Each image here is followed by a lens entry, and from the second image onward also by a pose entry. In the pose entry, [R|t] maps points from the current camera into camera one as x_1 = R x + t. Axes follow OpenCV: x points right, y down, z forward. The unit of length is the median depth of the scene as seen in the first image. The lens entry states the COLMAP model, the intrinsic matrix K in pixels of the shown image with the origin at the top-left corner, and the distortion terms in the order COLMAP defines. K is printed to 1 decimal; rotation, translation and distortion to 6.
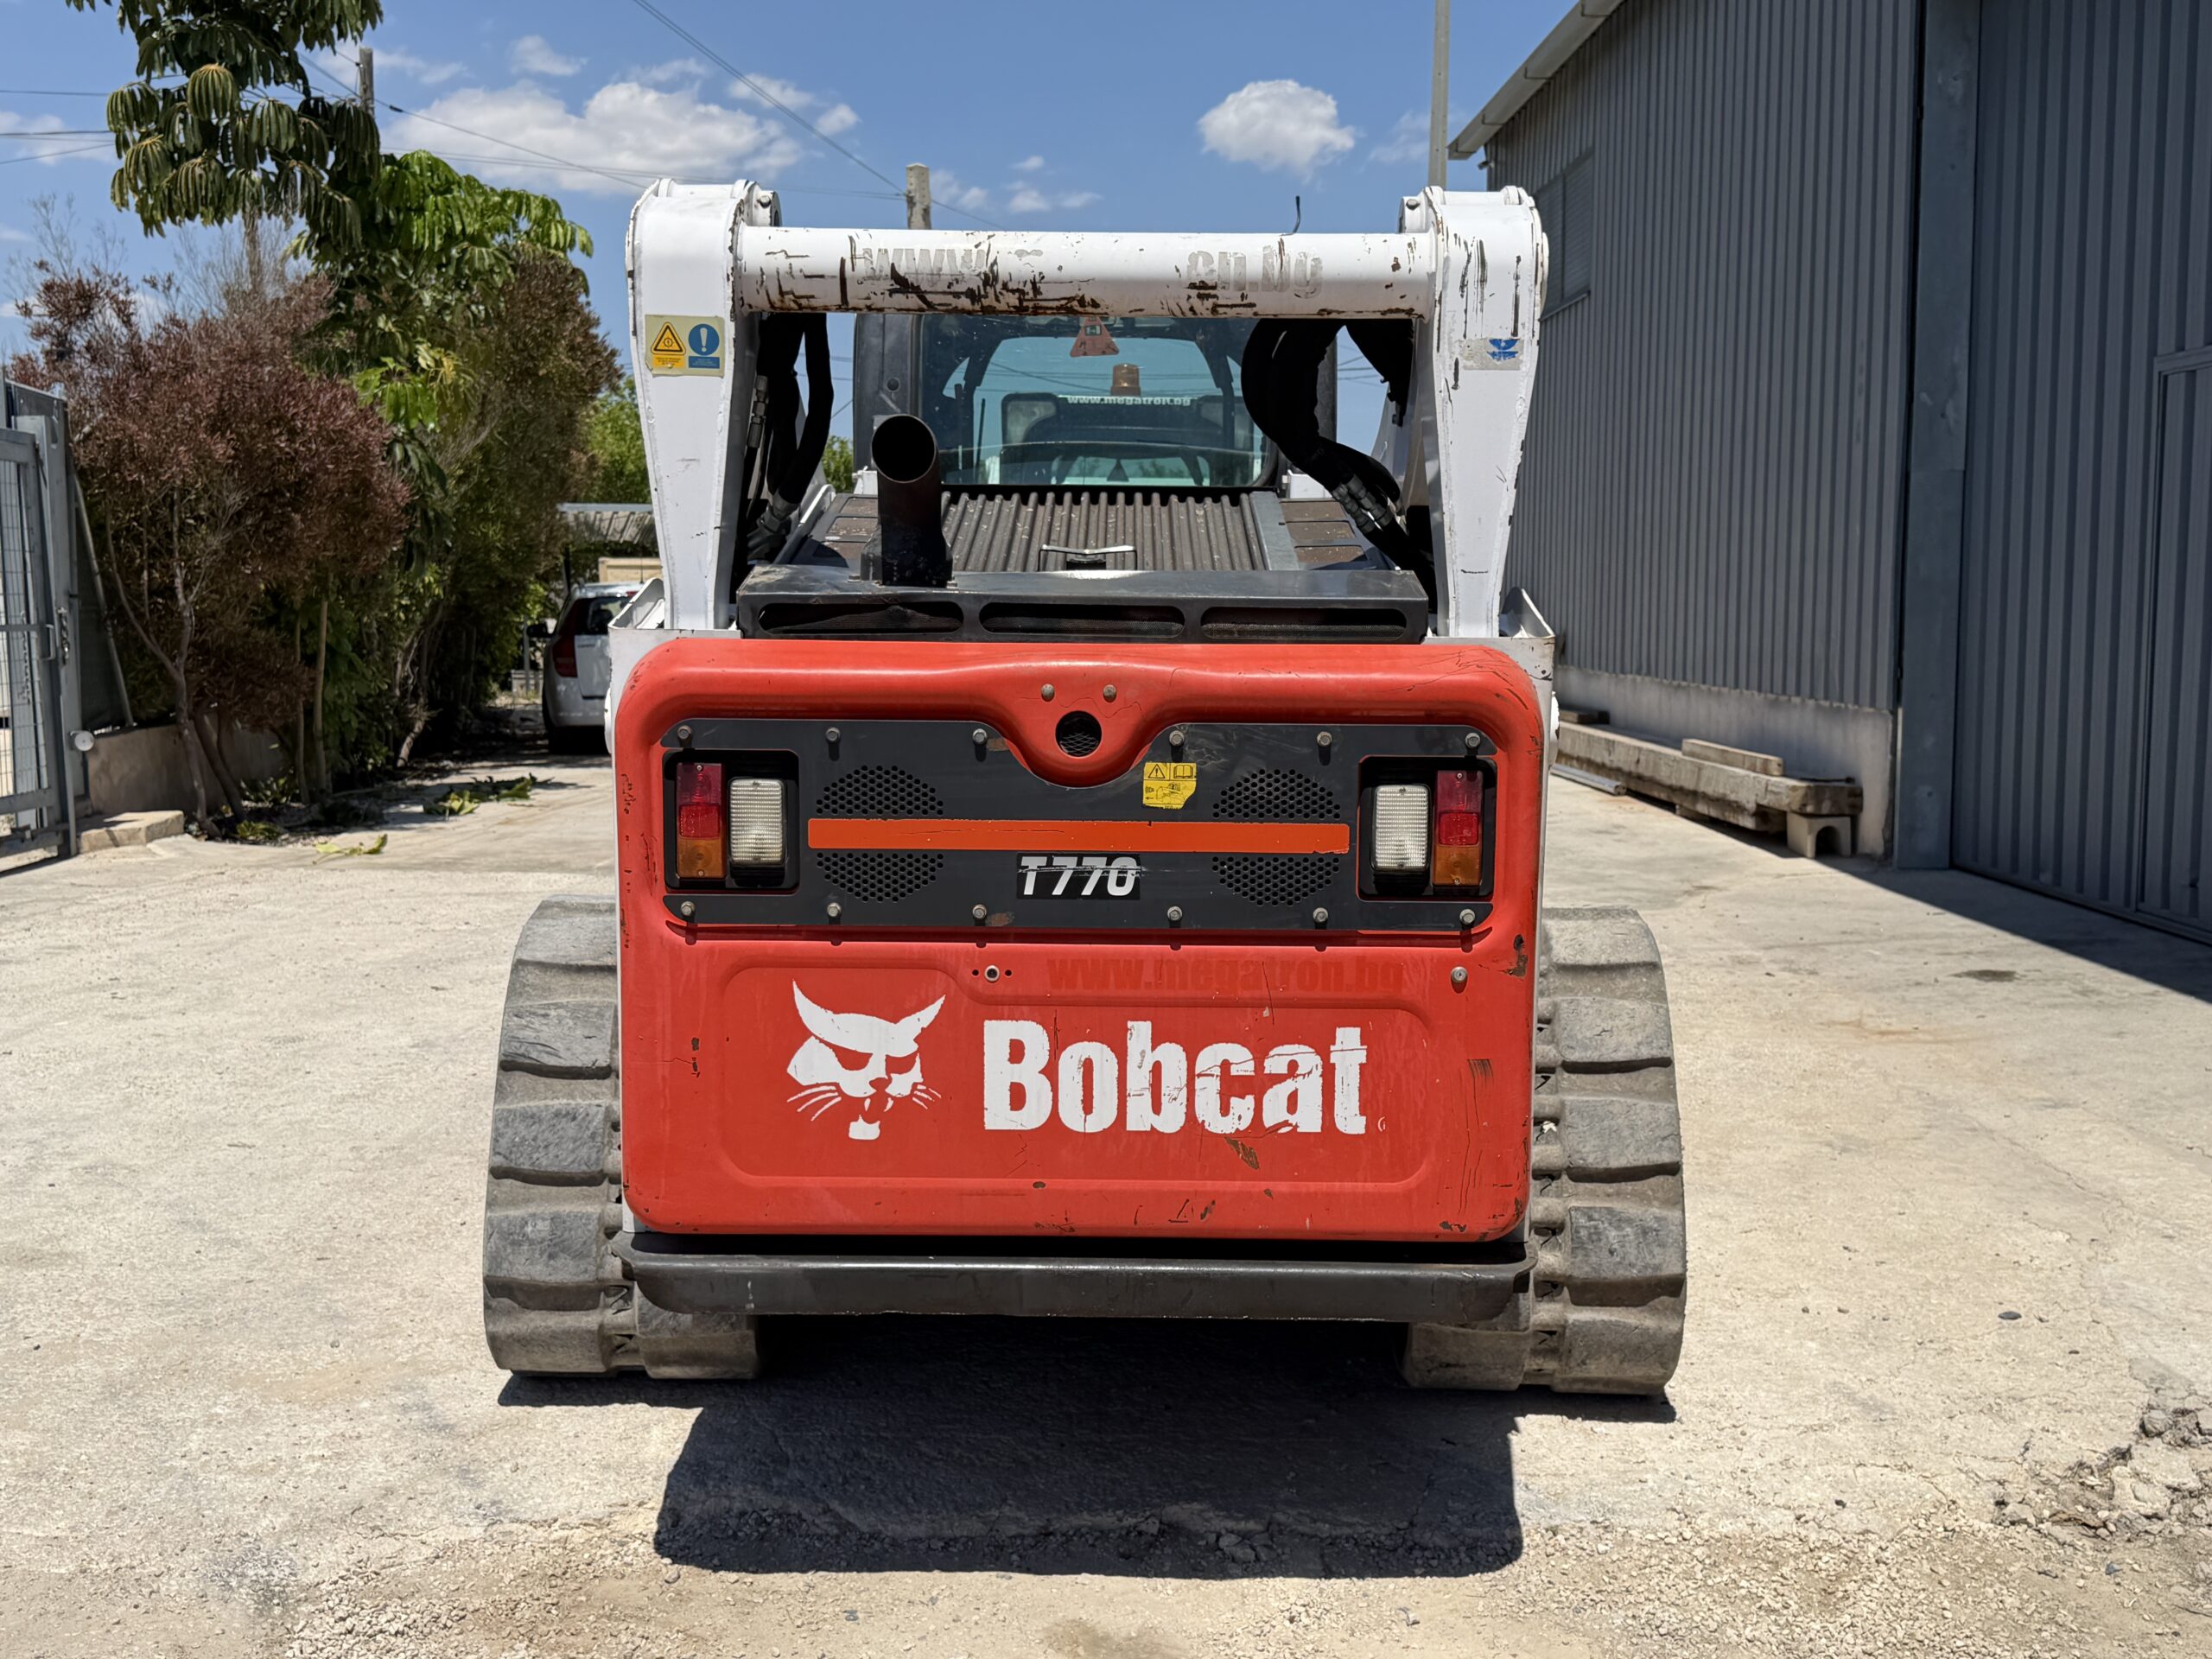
lens RADIAL K [[2224.6, 0, 1099.5], [0, 2224.6, 846.9], [0, 0, 1]] dist [0.137018, 0.000000]
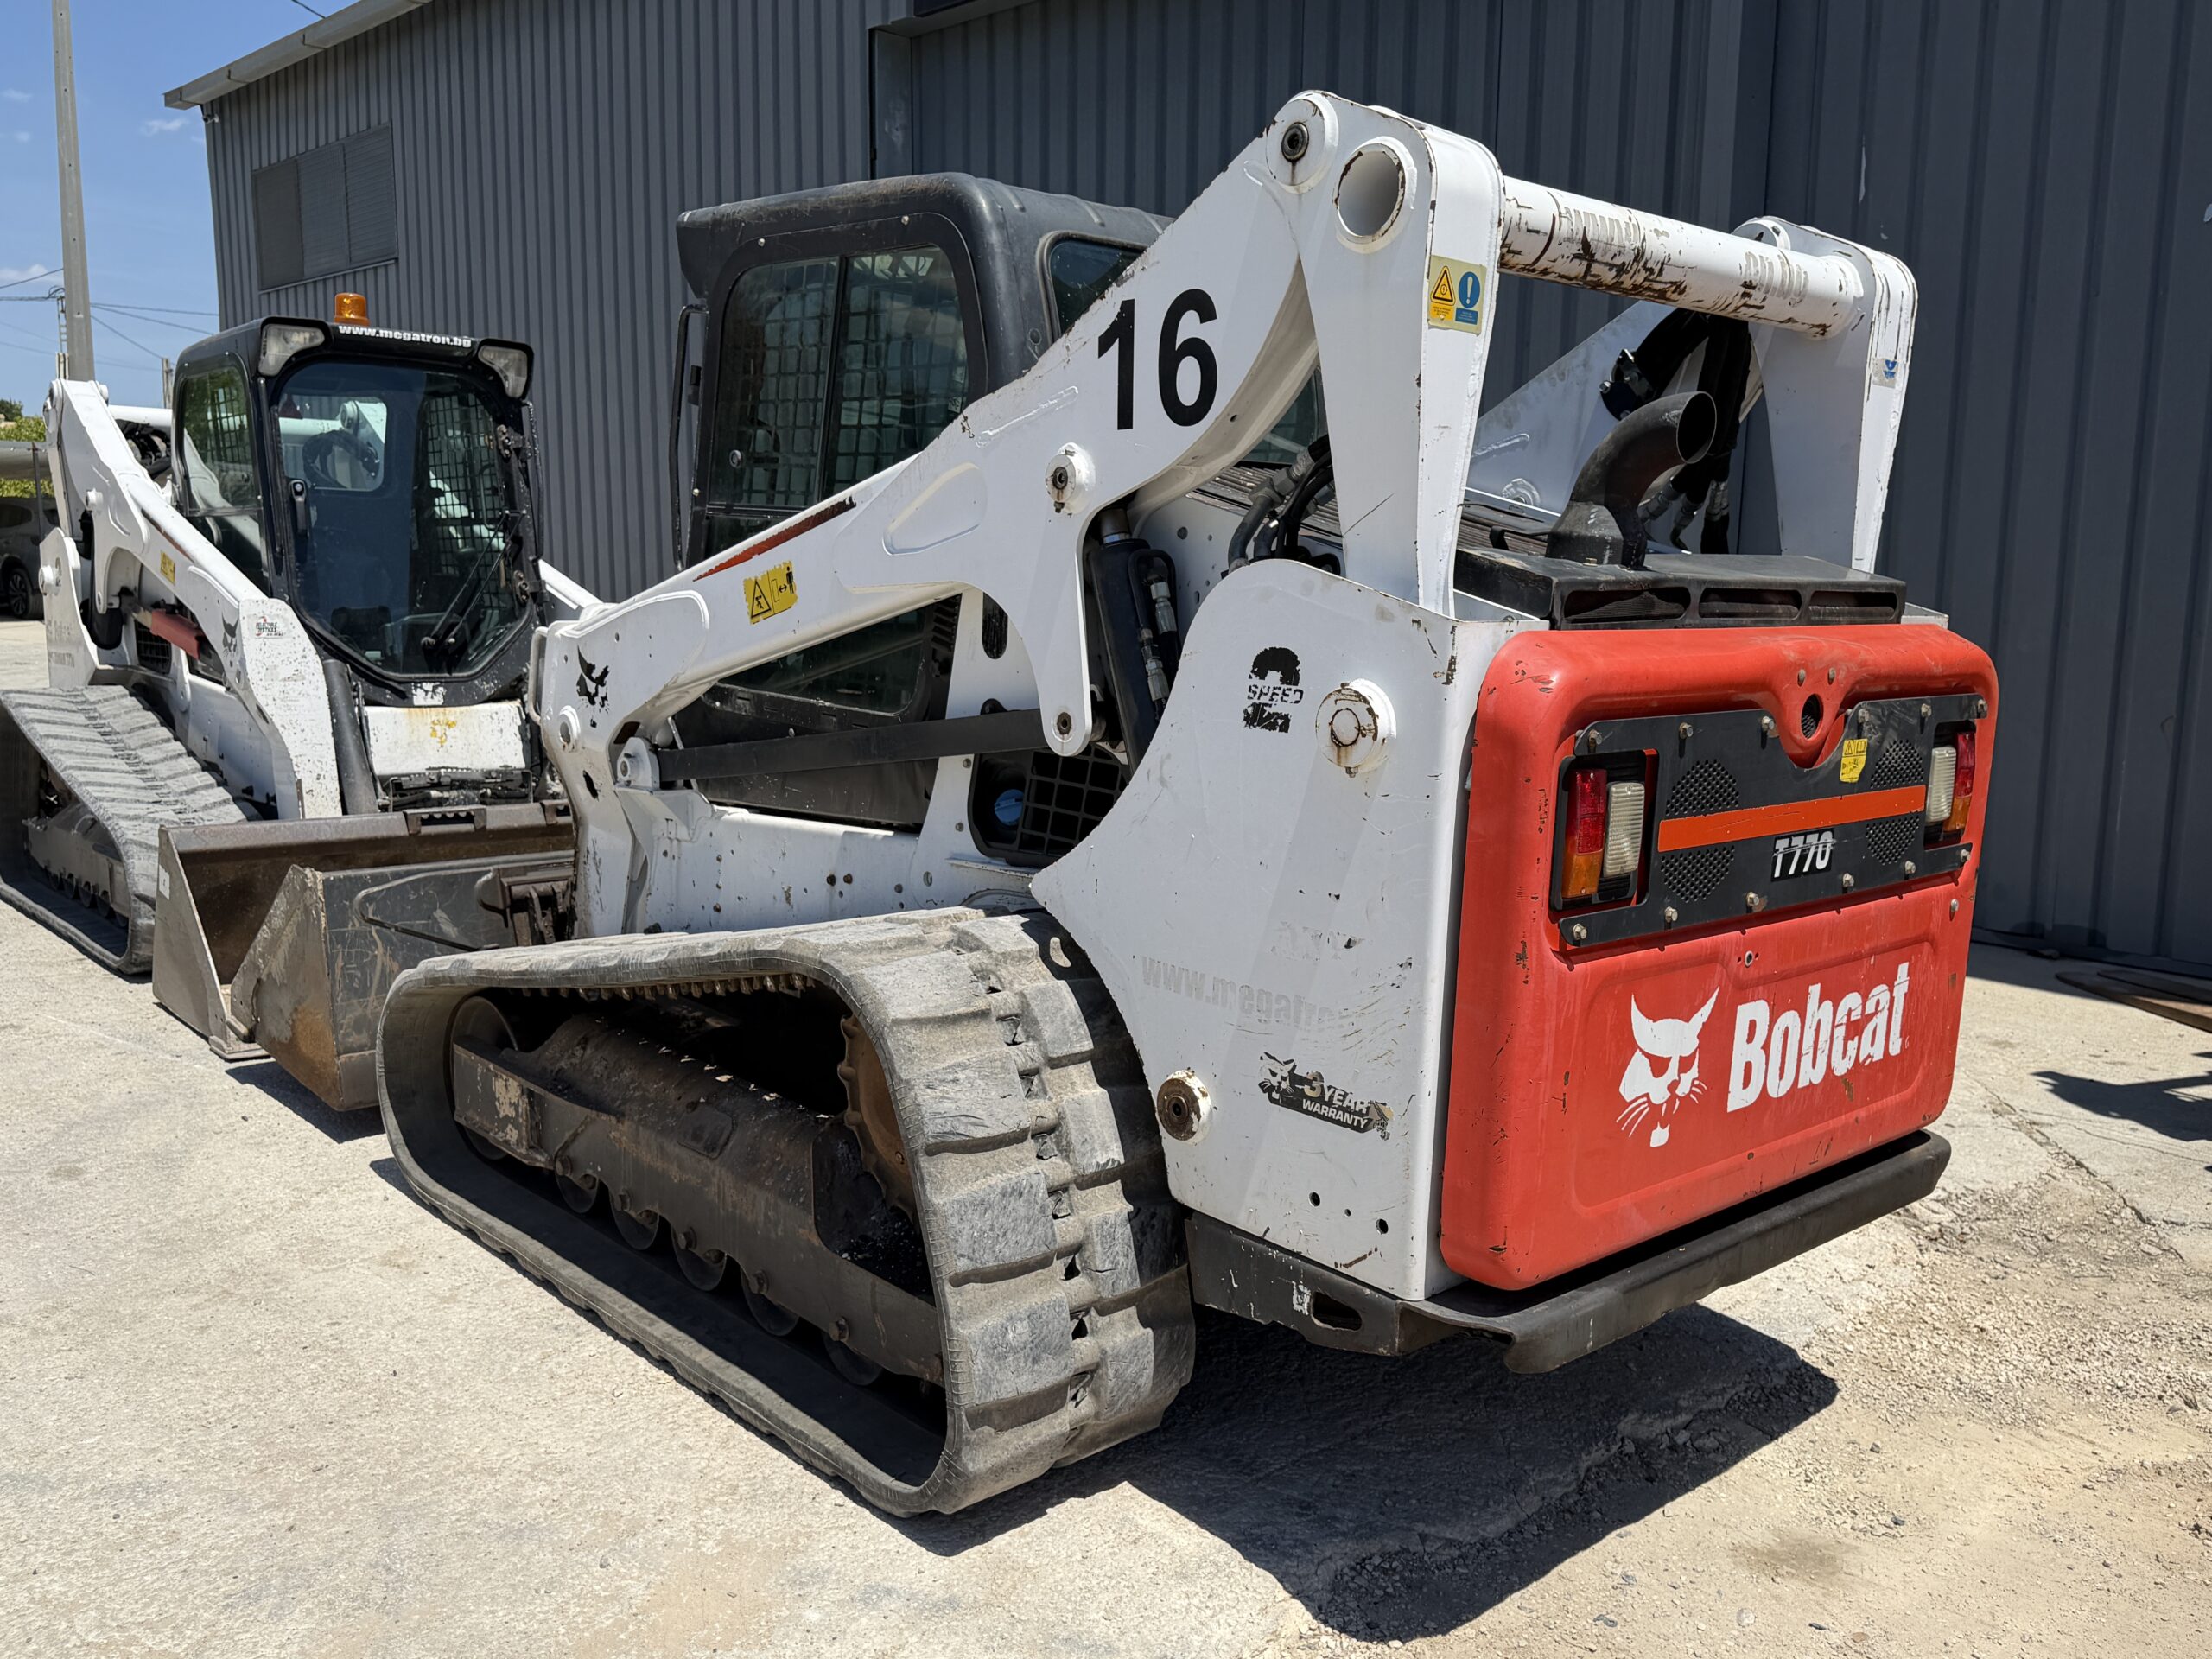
lens RADIAL K [[1845.5, 0, 1113.9], [0, 1845.5, 842.2], [0, 0, 1]] dist [0.105316, -0.176535]
pose [[0.732389, -0.092741, 0.674541, -0.794240], [0.059098, 0.995600, 0.072716, -0.071338], [-0.678317, -0.013392, 0.734647, 0.555673]]
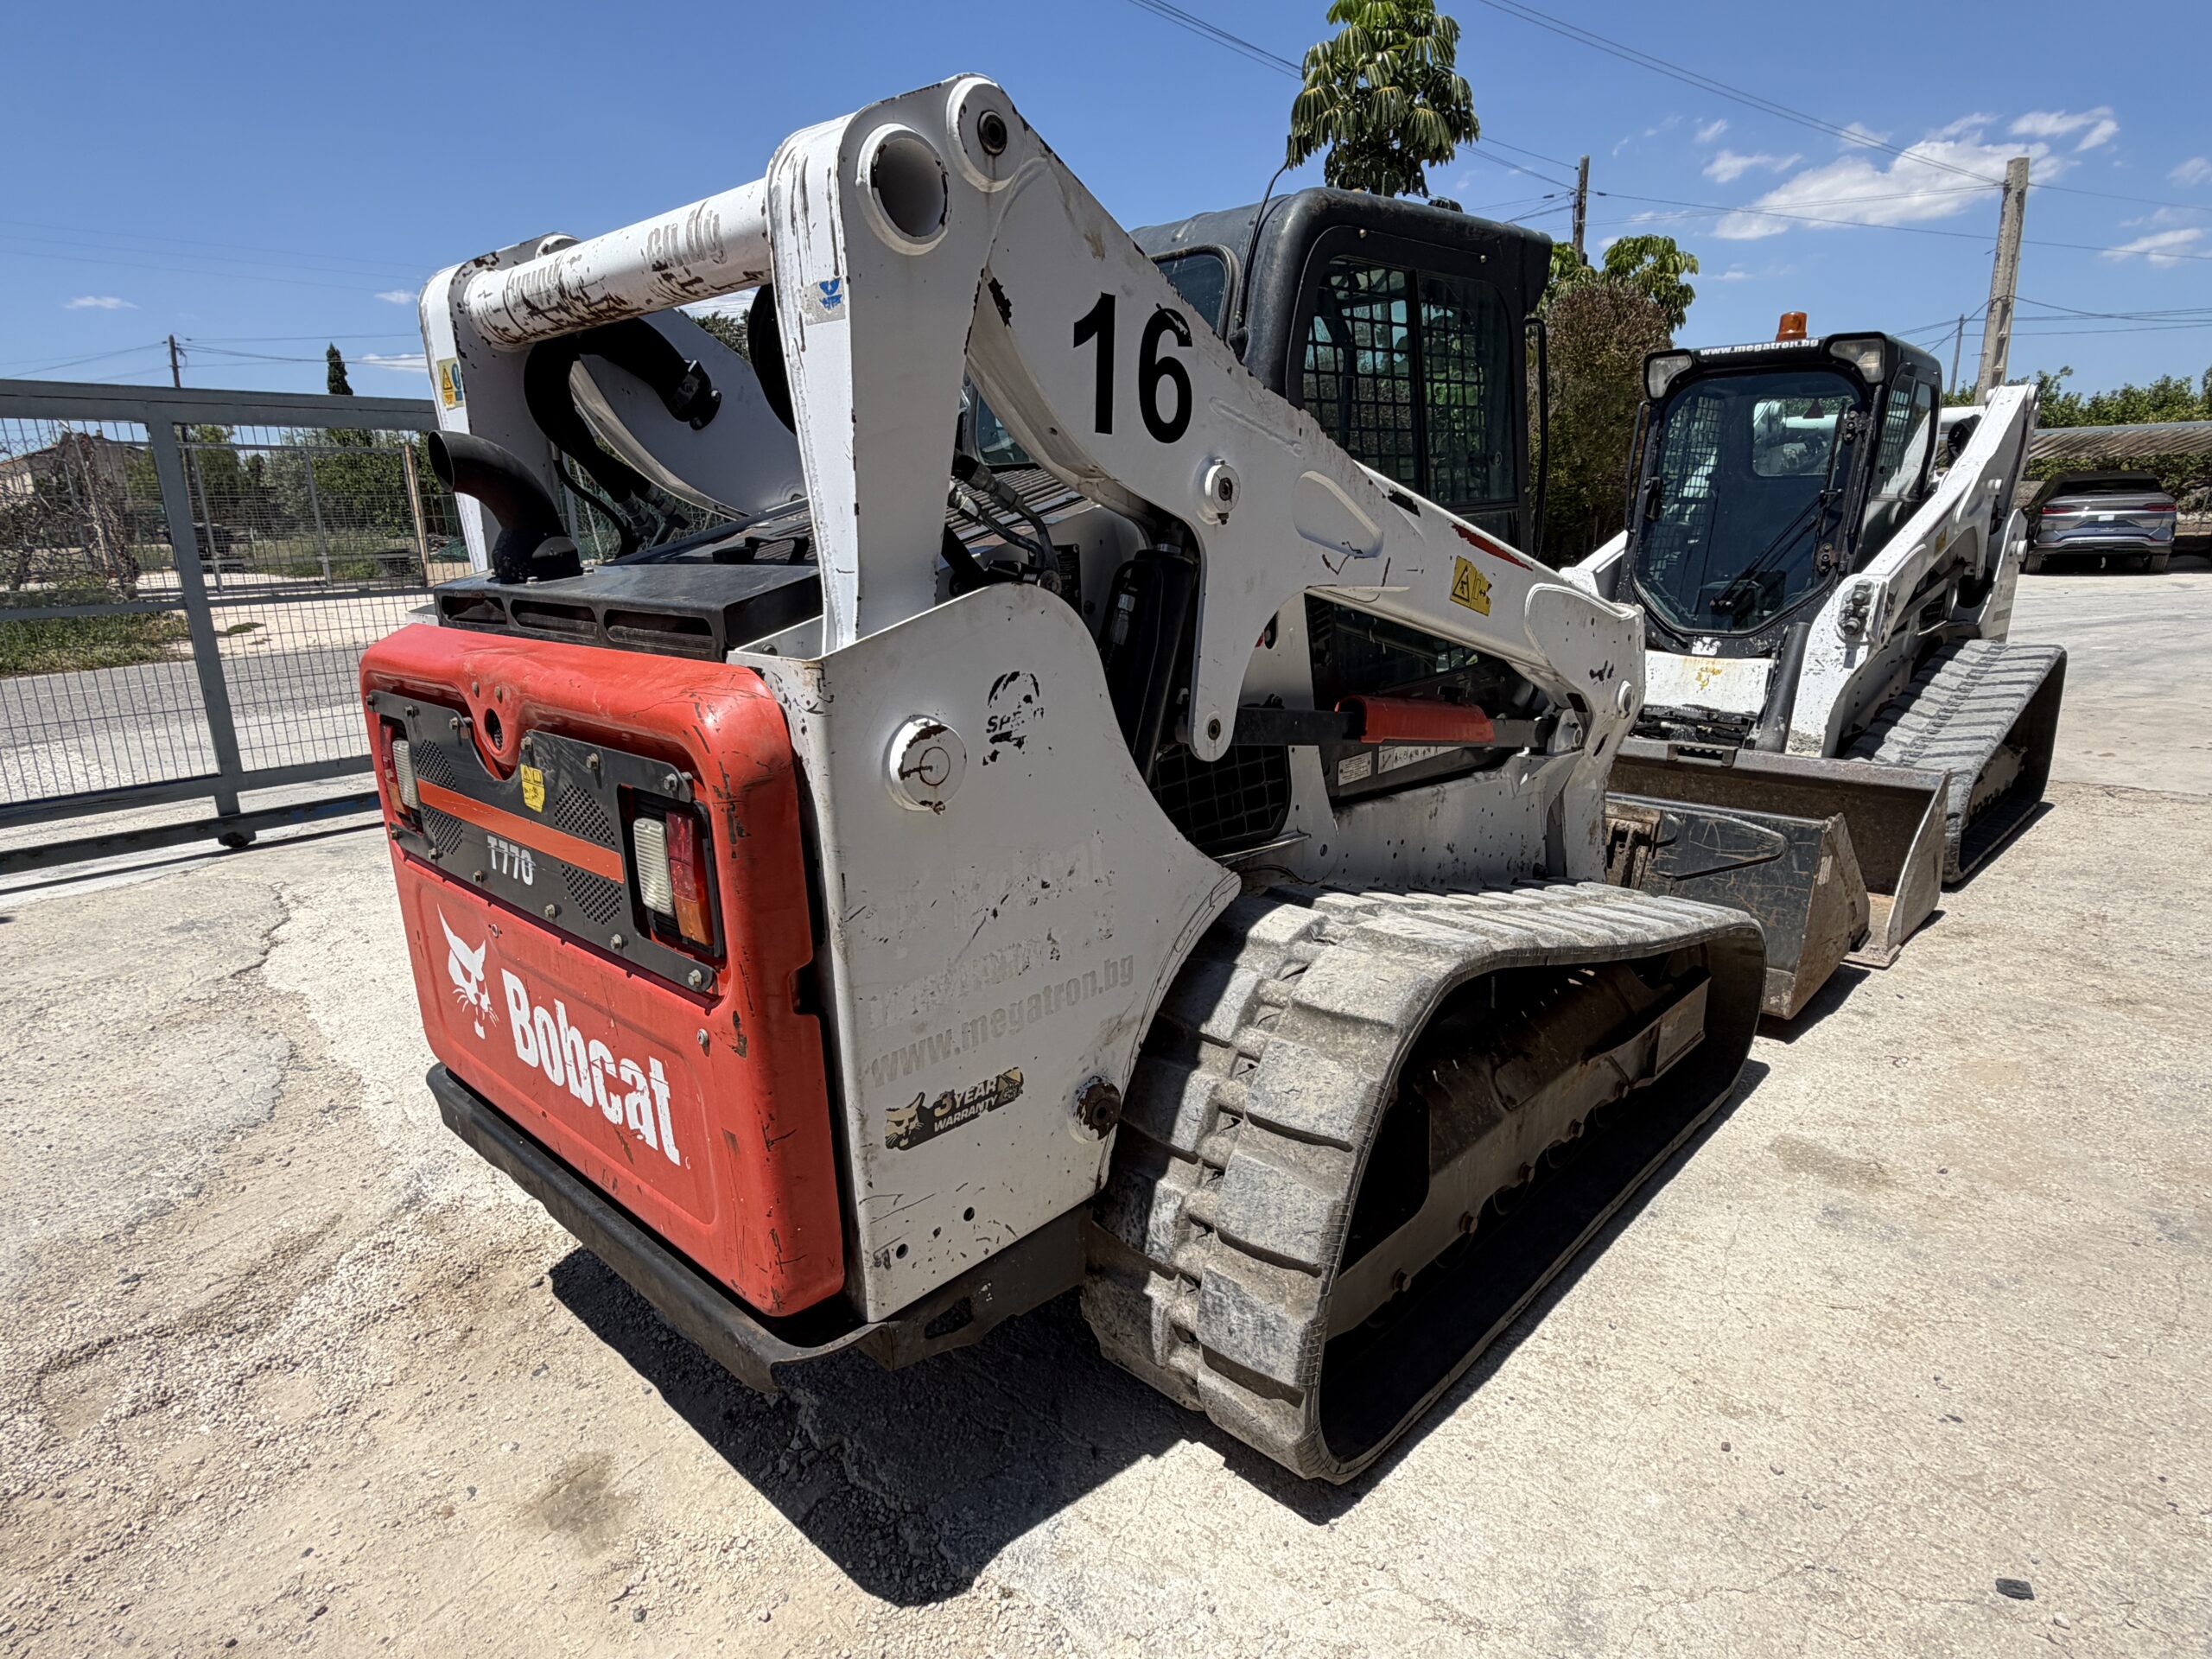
lens RADIAL K [[1249.7, 0, 1070.2], [0, 1249.7, 836.1], [0, 0, 1]] dist [0.004469, -0.007136]
pose [[0.719275, 0.152510, -0.677779, 0.572380], [-0.052575, 0.984758, 0.165791, -0.109053], [0.692734, -0.083615, 0.716330, 0.722454]]
